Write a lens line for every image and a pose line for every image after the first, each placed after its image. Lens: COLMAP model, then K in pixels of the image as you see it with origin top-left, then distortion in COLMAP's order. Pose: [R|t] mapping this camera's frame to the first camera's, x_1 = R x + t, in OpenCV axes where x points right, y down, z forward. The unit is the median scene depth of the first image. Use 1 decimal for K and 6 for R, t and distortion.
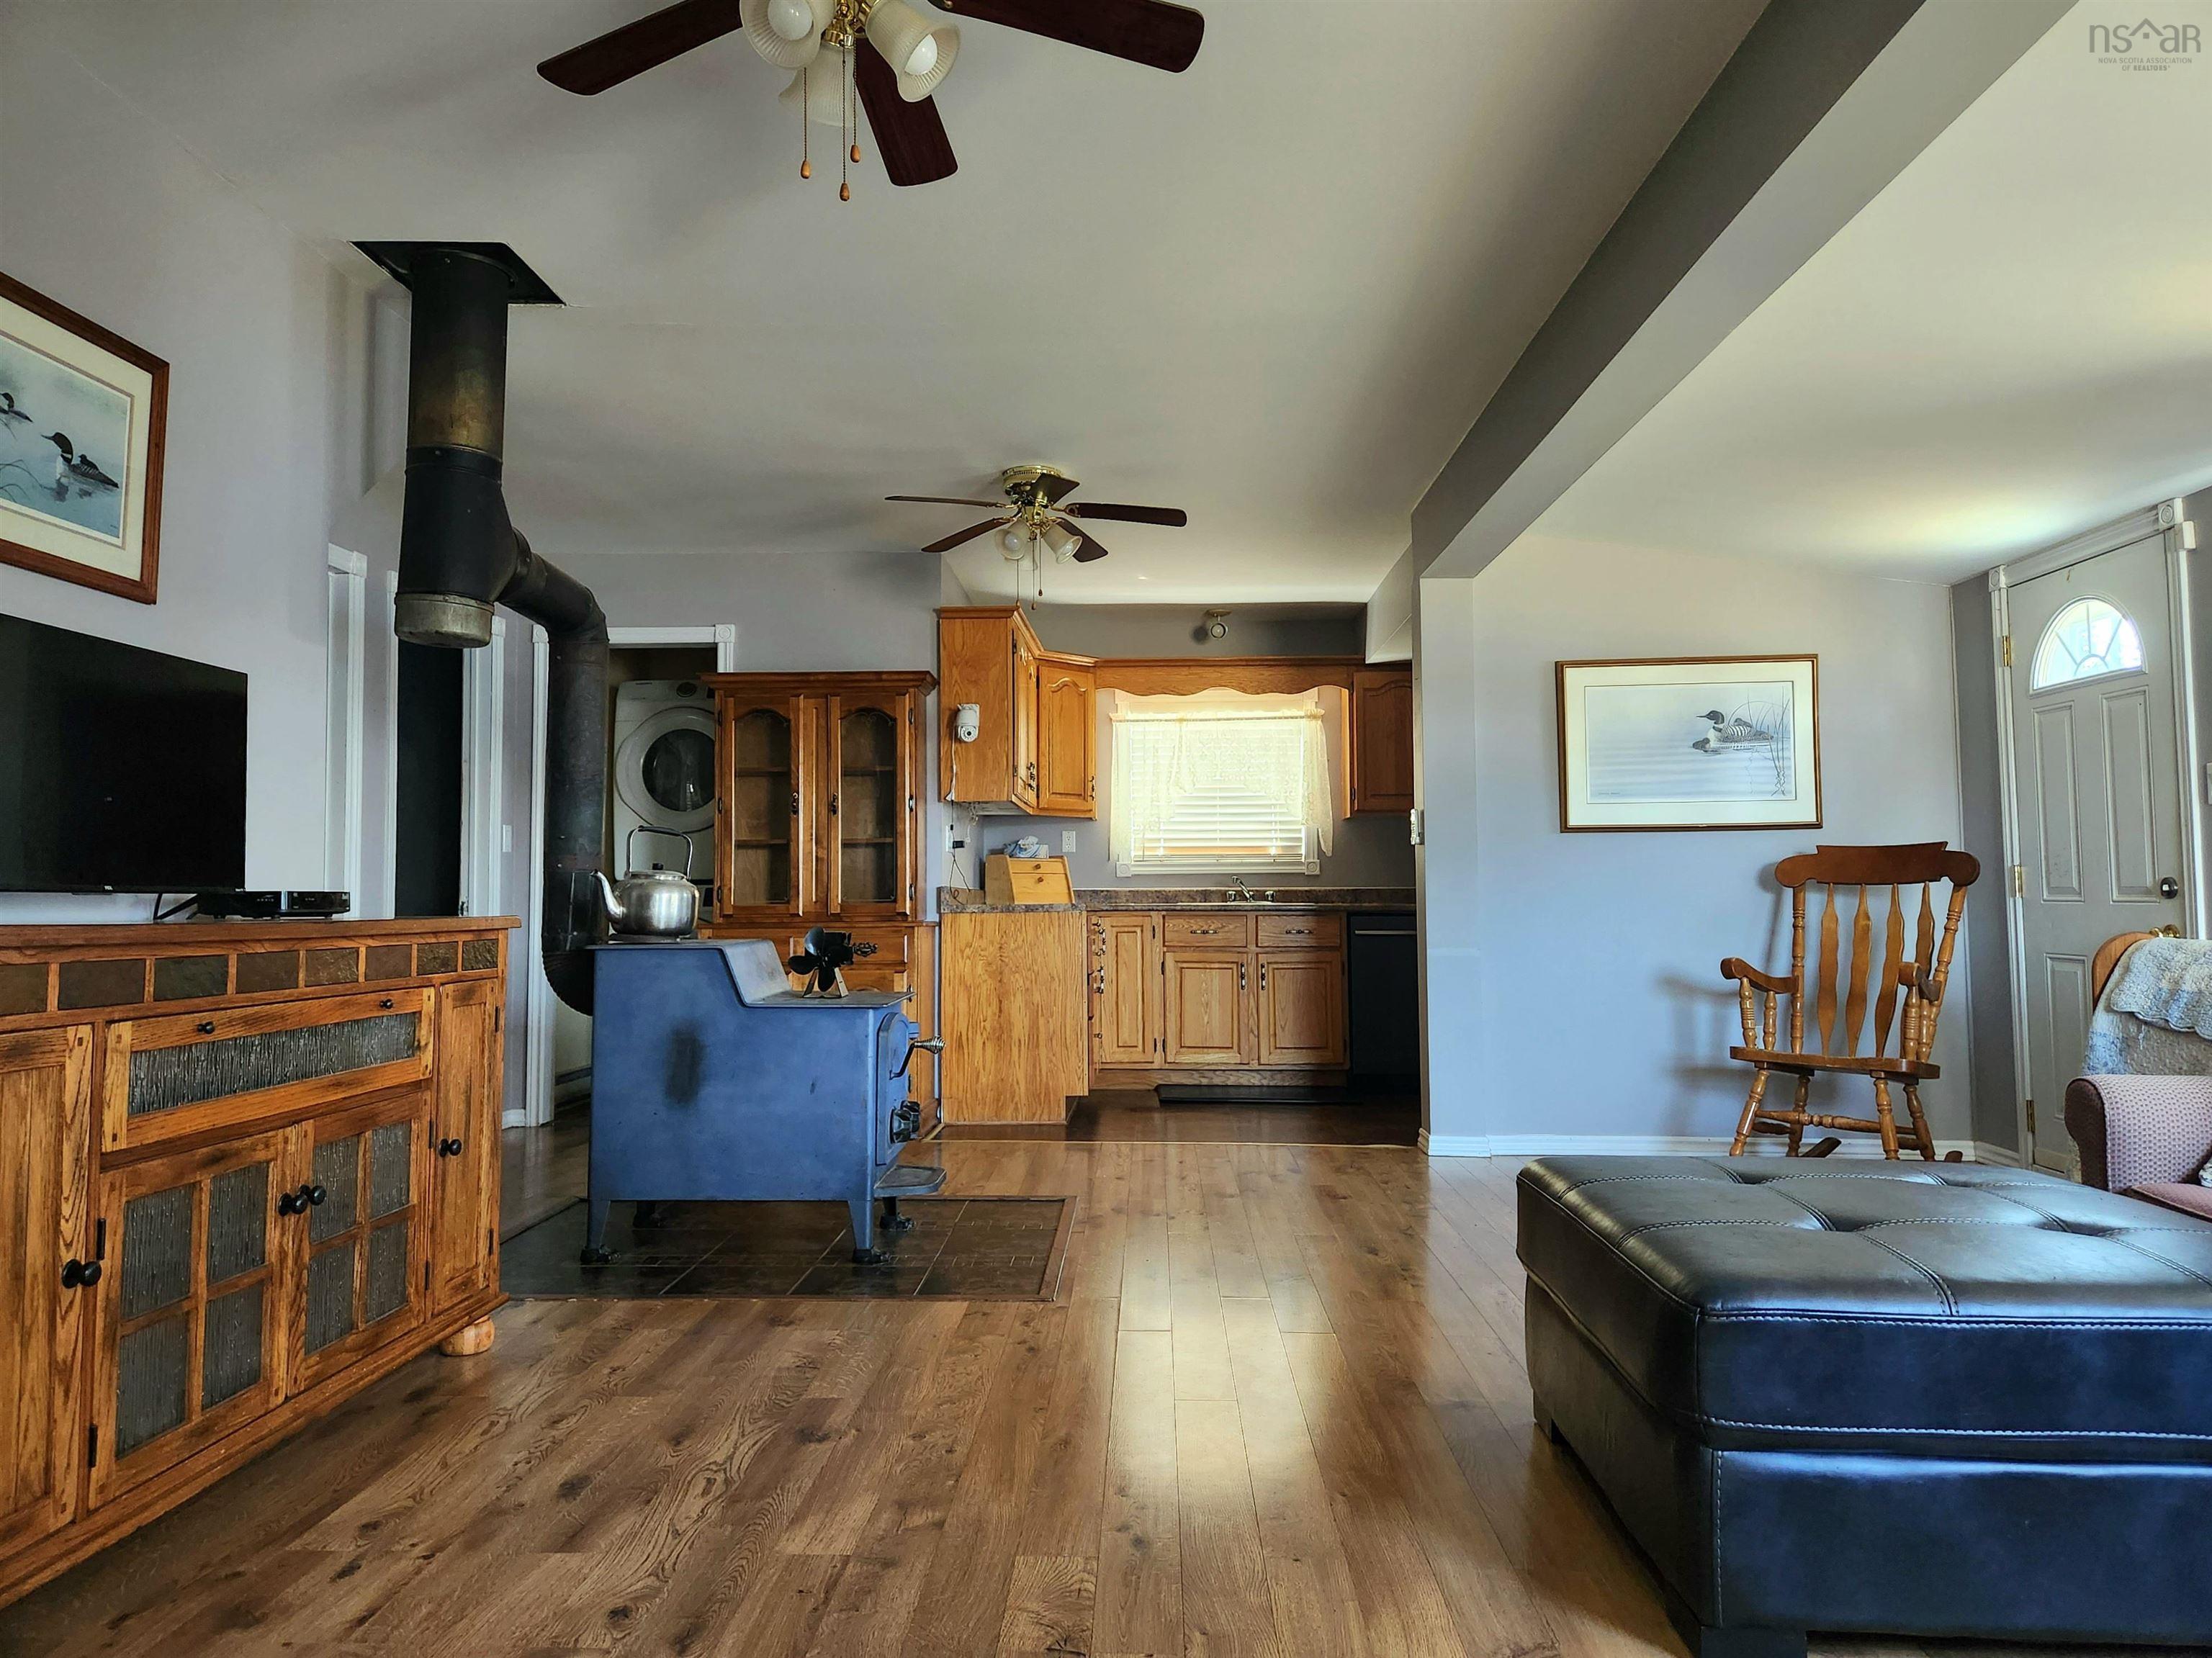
lens RADIAL K [[1489.8, 0, 1103.5], [0, 1489.8, 816.9], [0, 0, 1]] dist [0.015236, -0.026590]
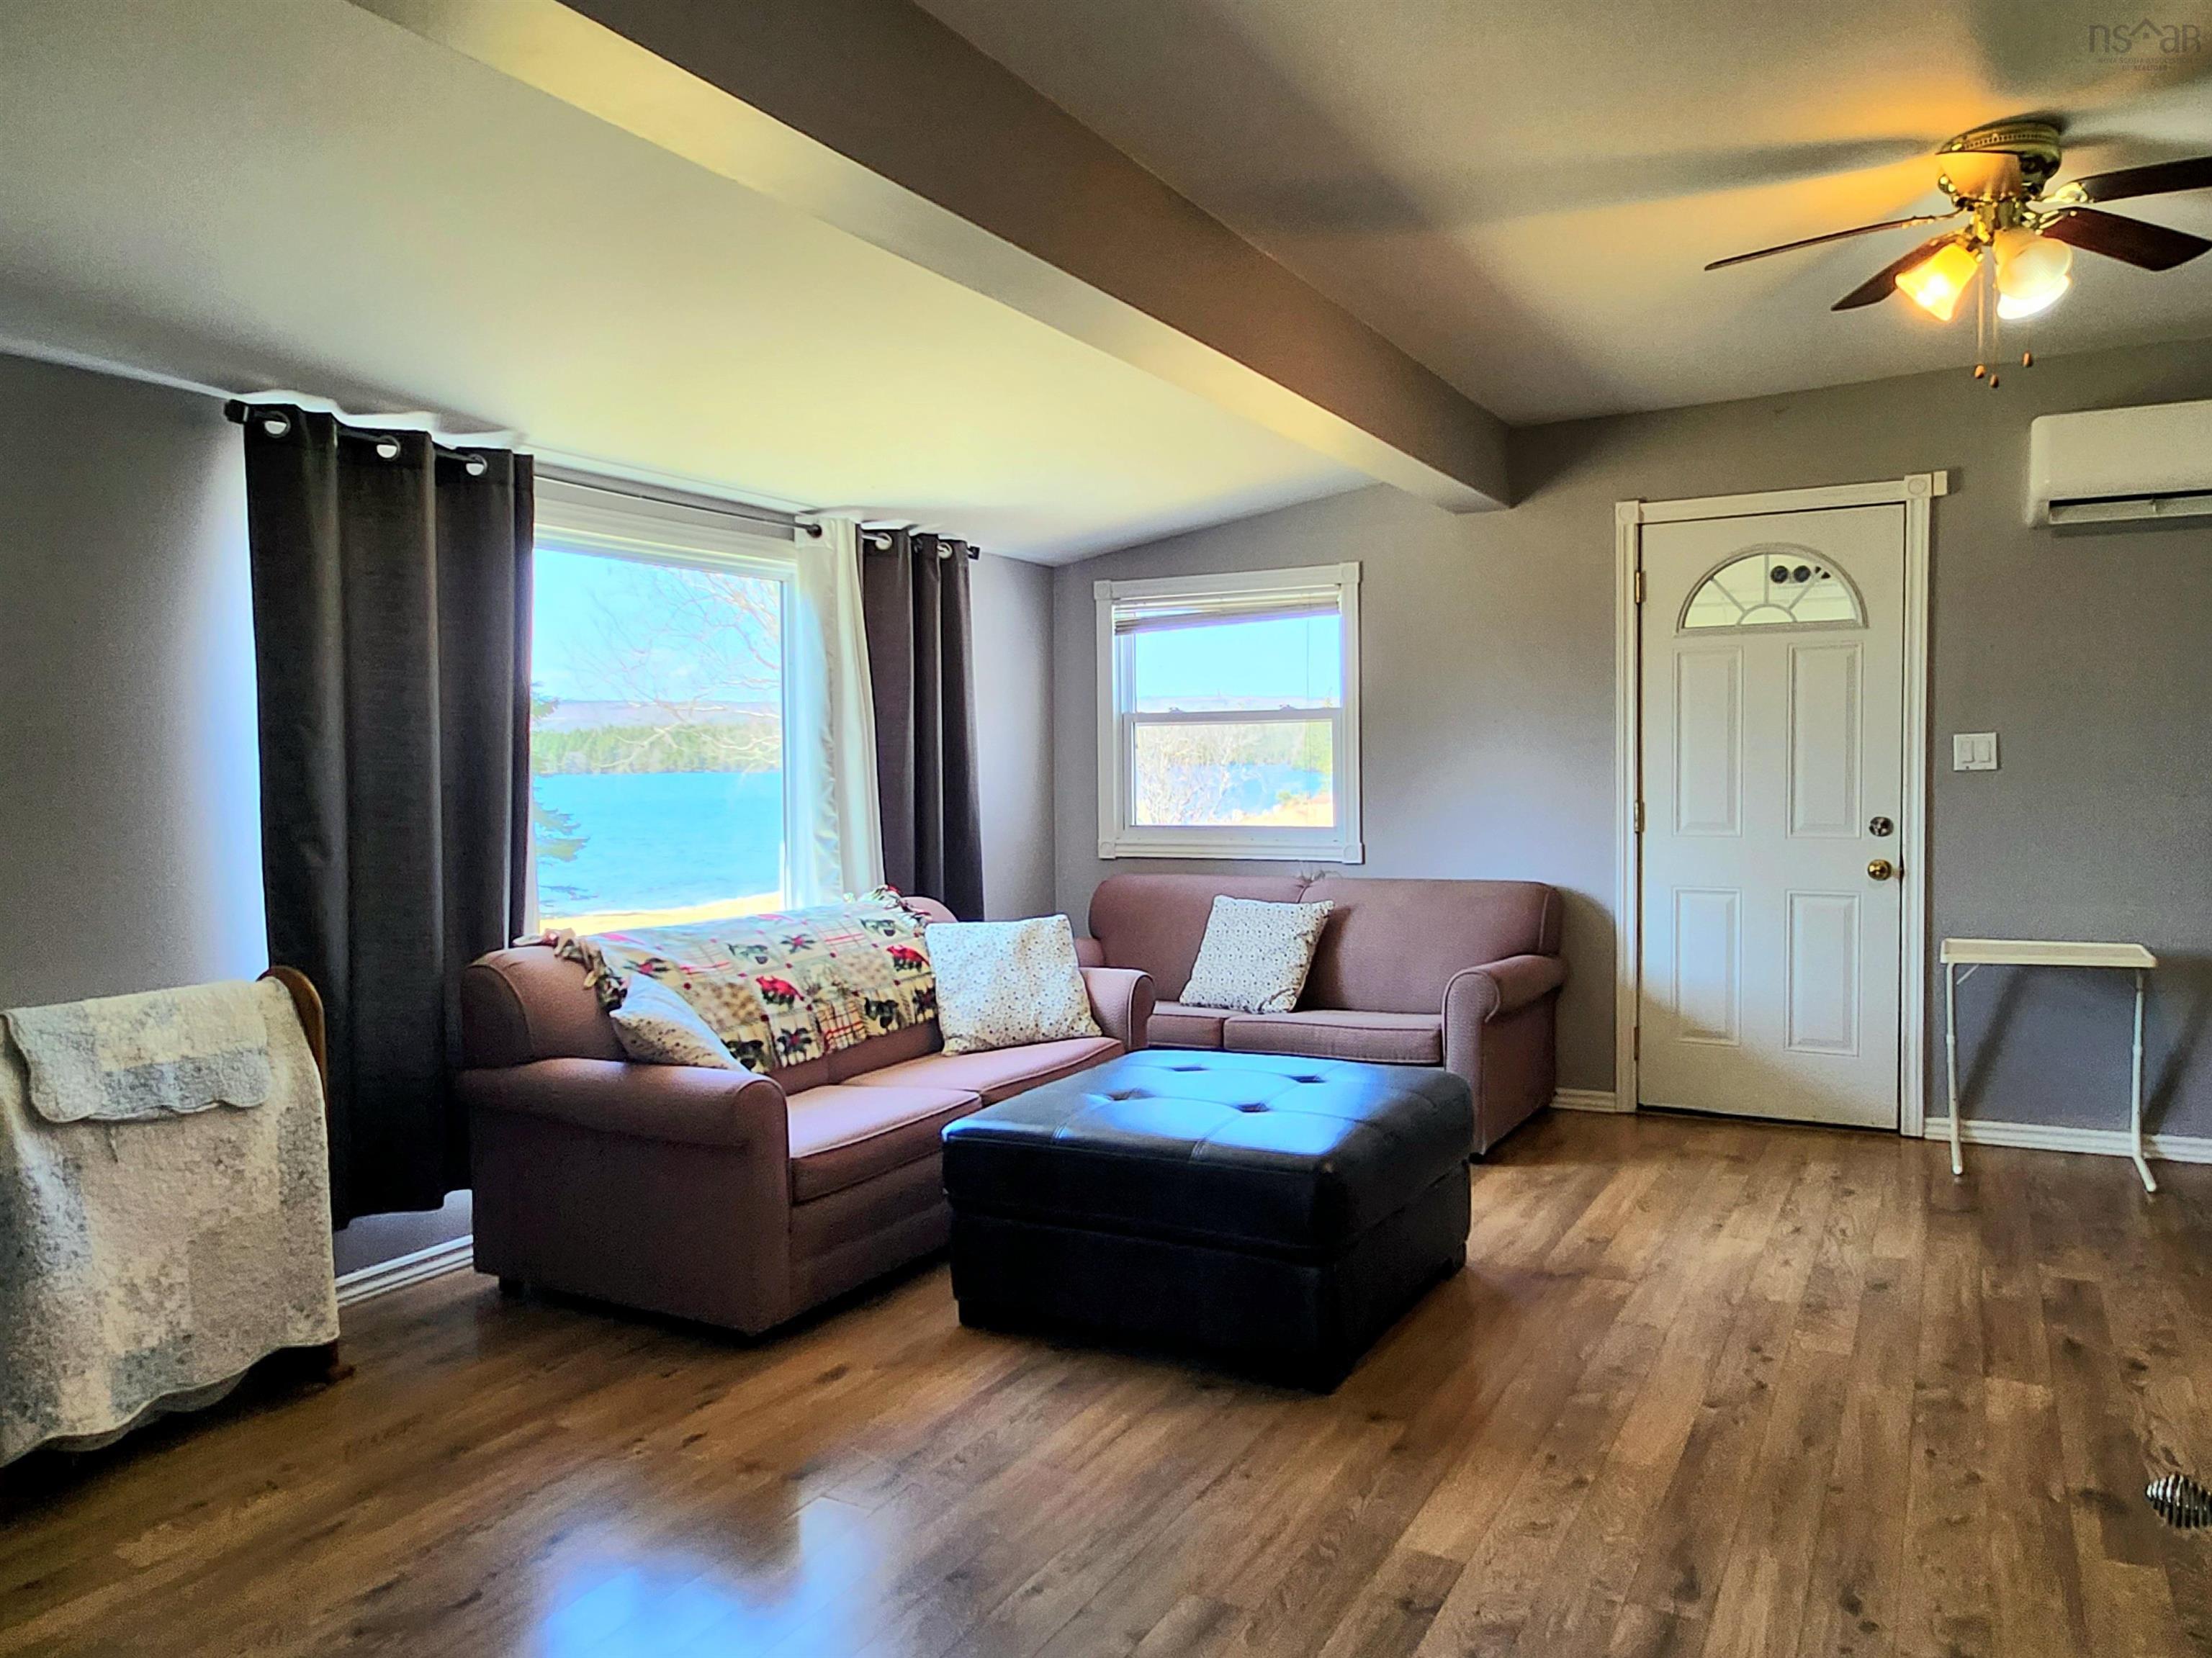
lens RADIAL K [[1534.1, 0, 1068.1], [0, 1534.1, 821.7], [0, 0, 1]] dist [-0.009082, -0.013640]
pose [[-0.879523, -0.003951, 0.475839, -0.077646], [-0.007082, 0.999963, -0.004787, -0.003946], [-0.475803, -0.007580, -0.879519, 2.247632]]
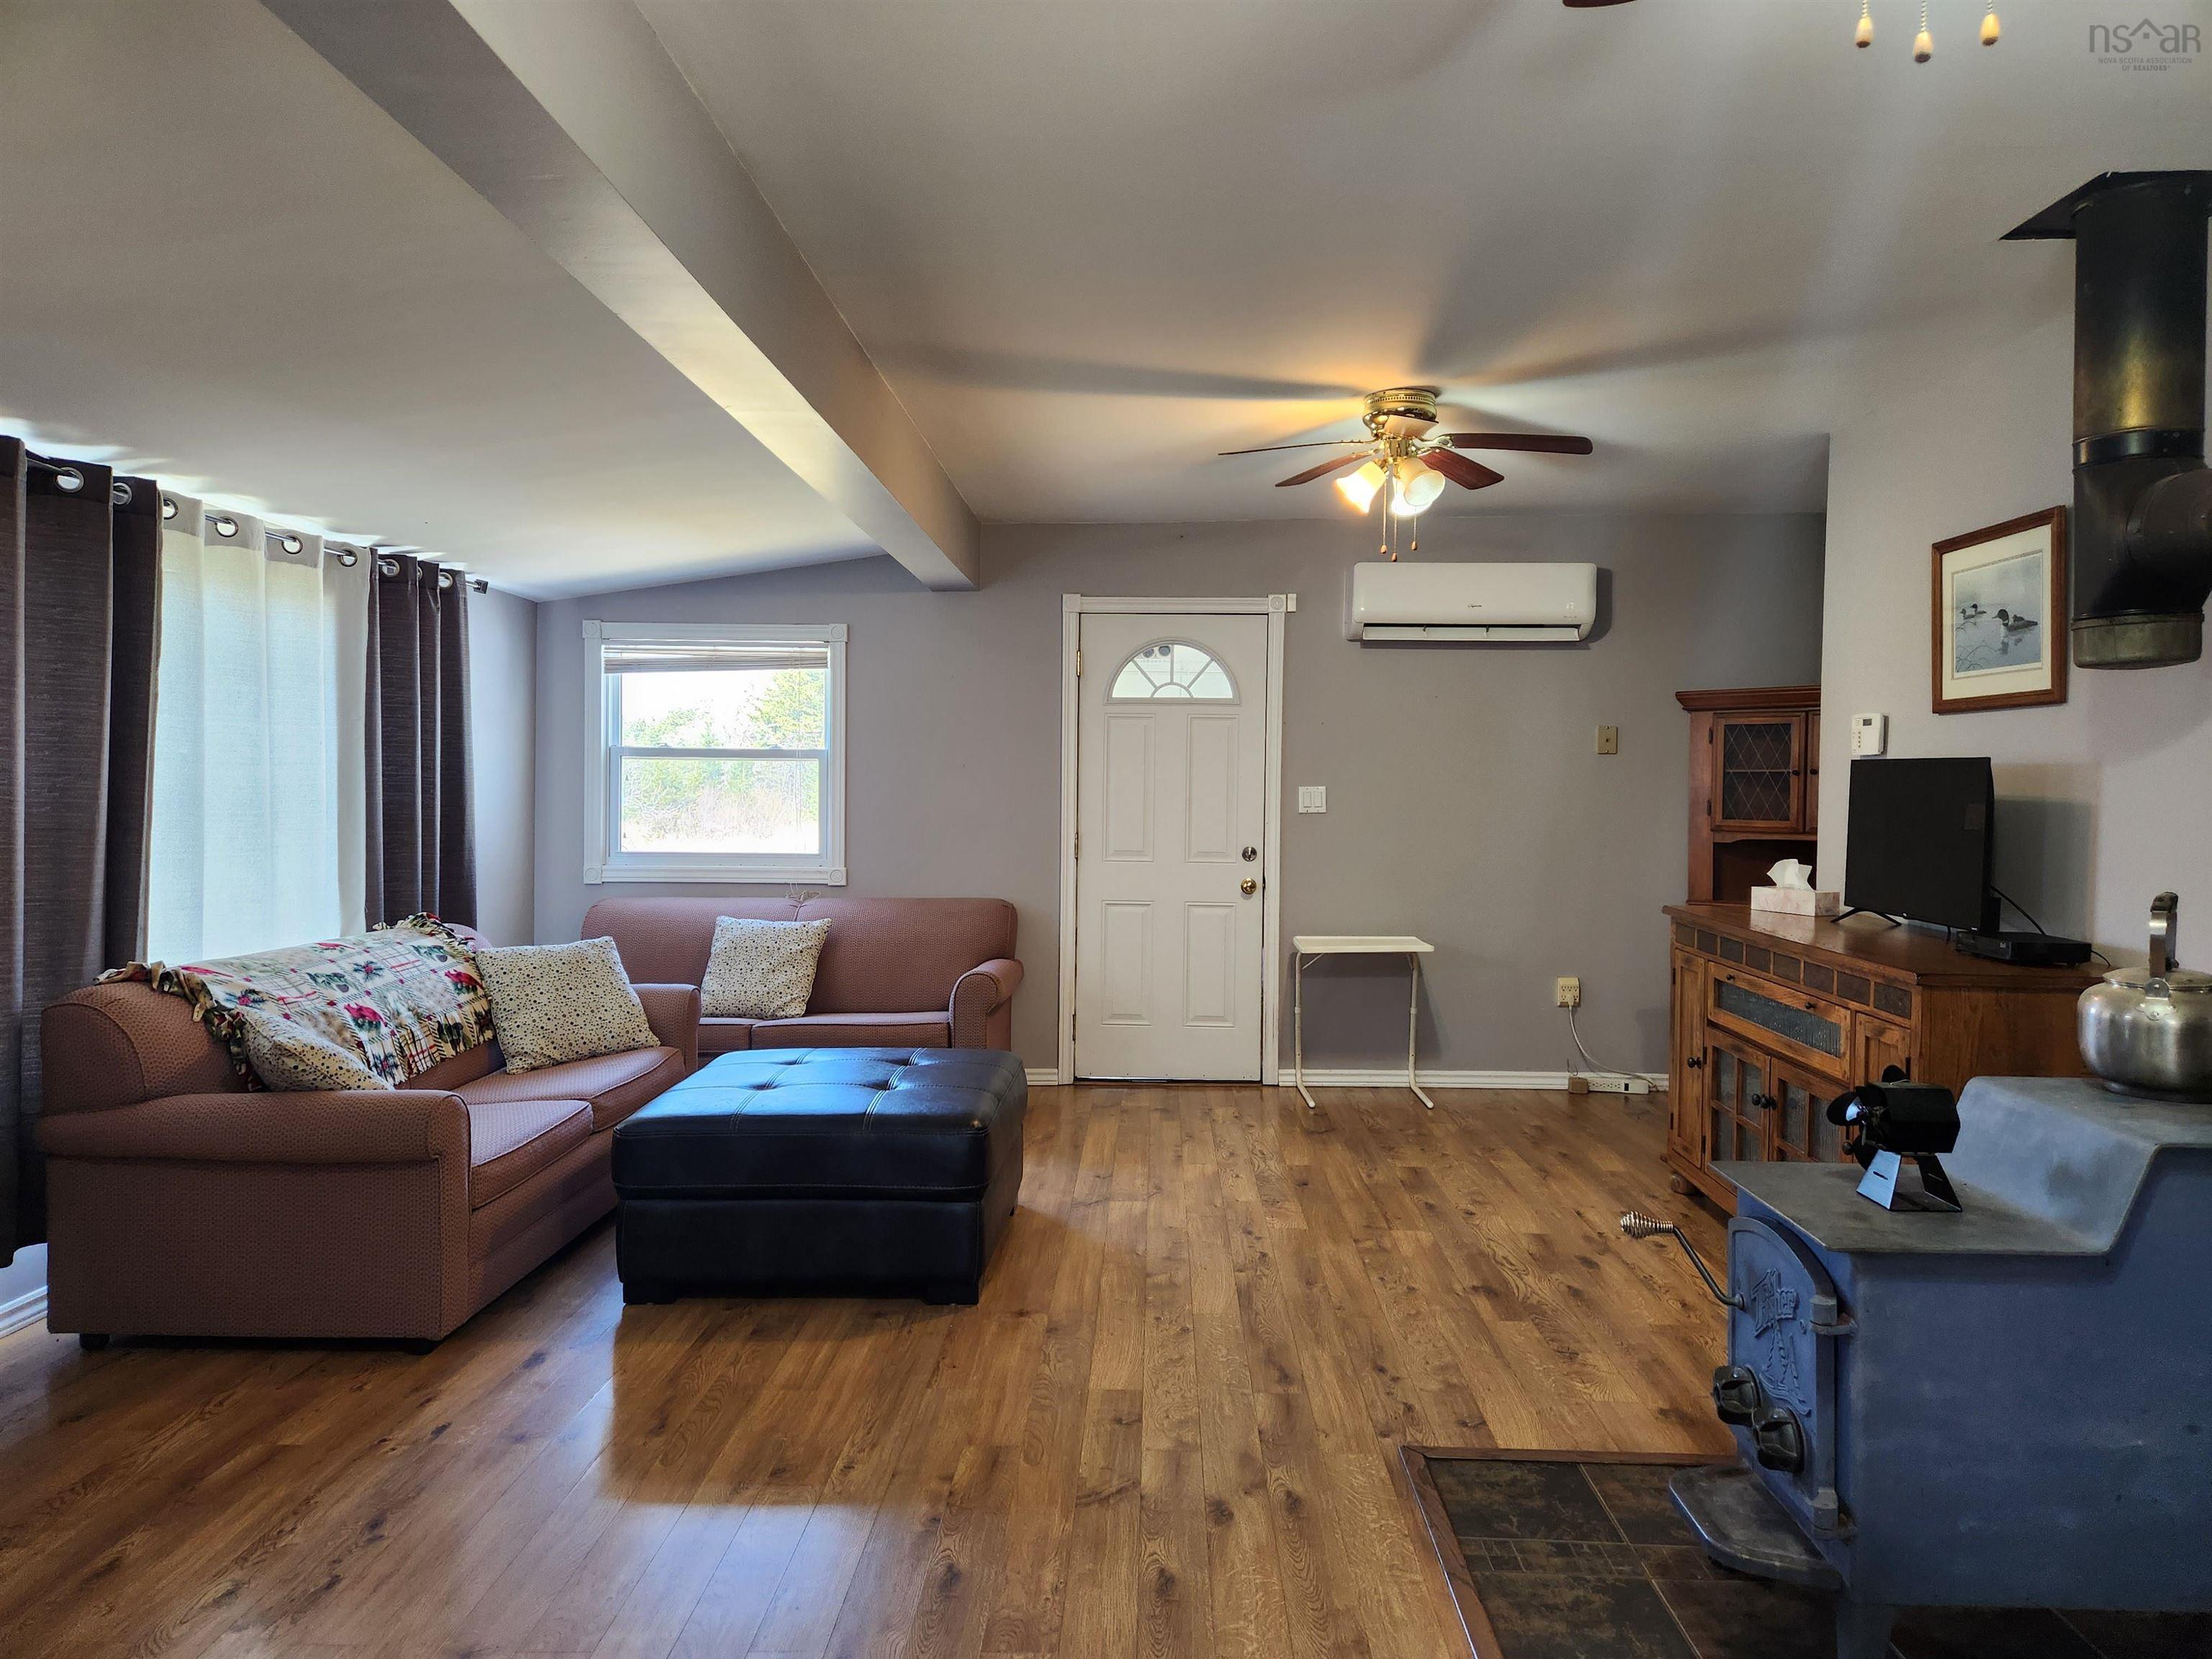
lens RADIAL K [[1489.9, 0, 1091.9], [0, 1489.9, 819.6], [0, 0, 1]] dist [0.015236, -0.026590]
pose [[-0.999939, -0.006355, 0.008987, 0.188506], [-0.006570, 0.999687, -0.024142, -0.009965], [-0.008831, -0.024200, -0.999668, 2.588892]]
